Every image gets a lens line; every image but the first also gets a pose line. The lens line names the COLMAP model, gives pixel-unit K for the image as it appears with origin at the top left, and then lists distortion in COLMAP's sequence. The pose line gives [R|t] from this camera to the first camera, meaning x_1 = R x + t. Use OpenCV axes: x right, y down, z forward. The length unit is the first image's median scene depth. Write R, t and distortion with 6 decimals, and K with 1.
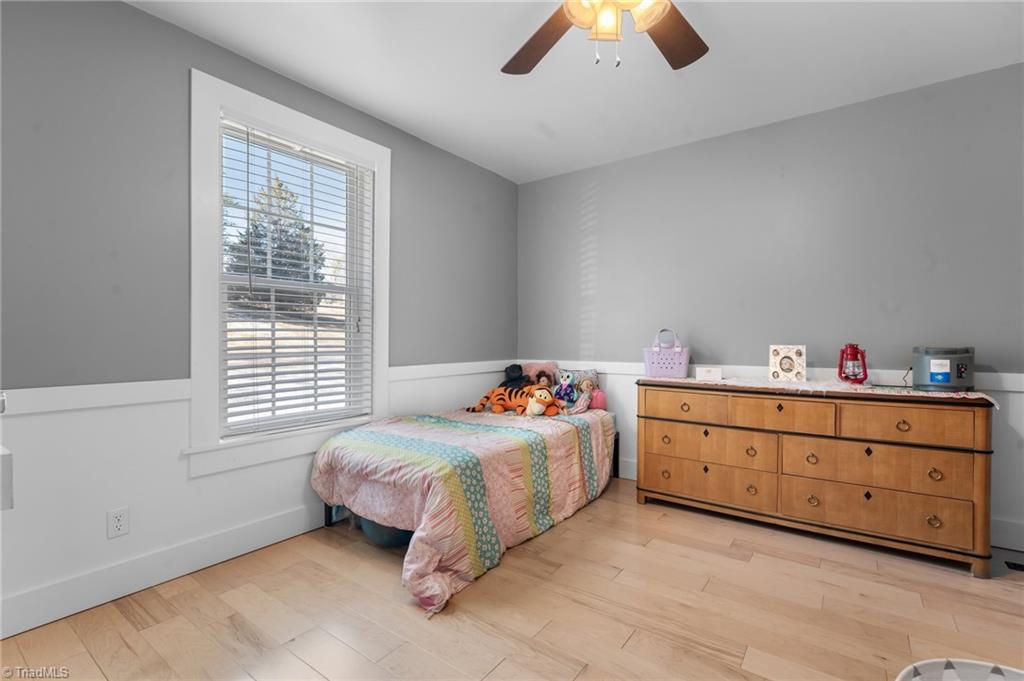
lens RADIAL K [[473.1, 0, 512.0], [0, 473.1, 340.5], [0, 0, 1]] dist [0.002062, 0.000247]
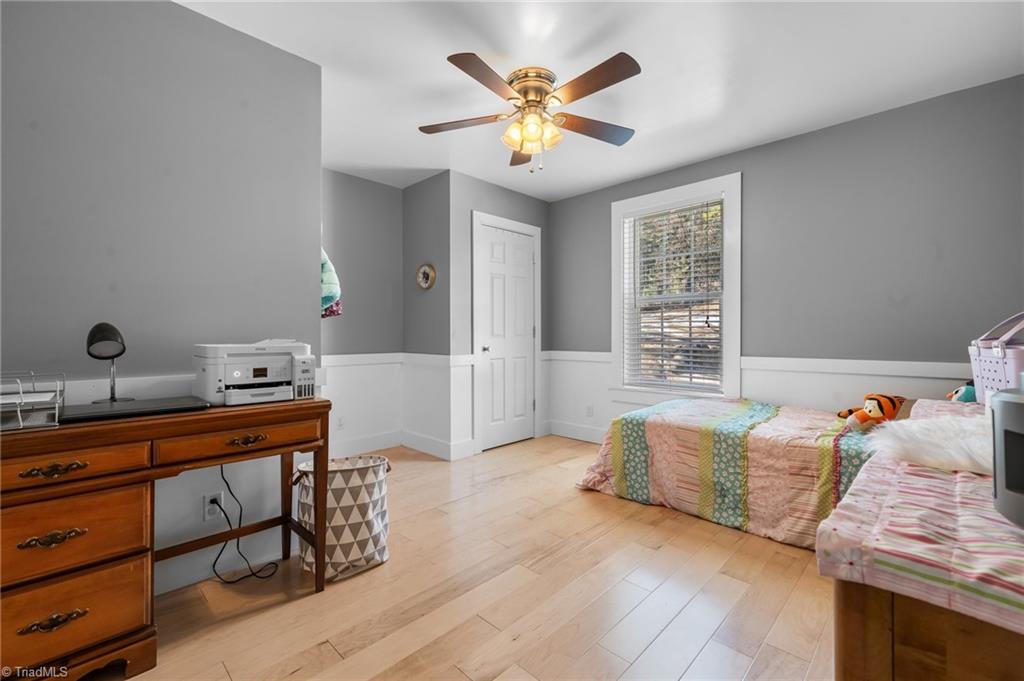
lens RADIAL K [[428.5, 0, 512.0], [0, 428.5, 340.5], [0, 0, 1]] dist [-0.000118, -0.000023]
pose [[-0.144024, 0.014597, -0.989467, 1.115933], [-0.002054, 0.999885, 0.015050, 0.001869], [0.989572, 0.004200, -0.143977, 0.749920]]
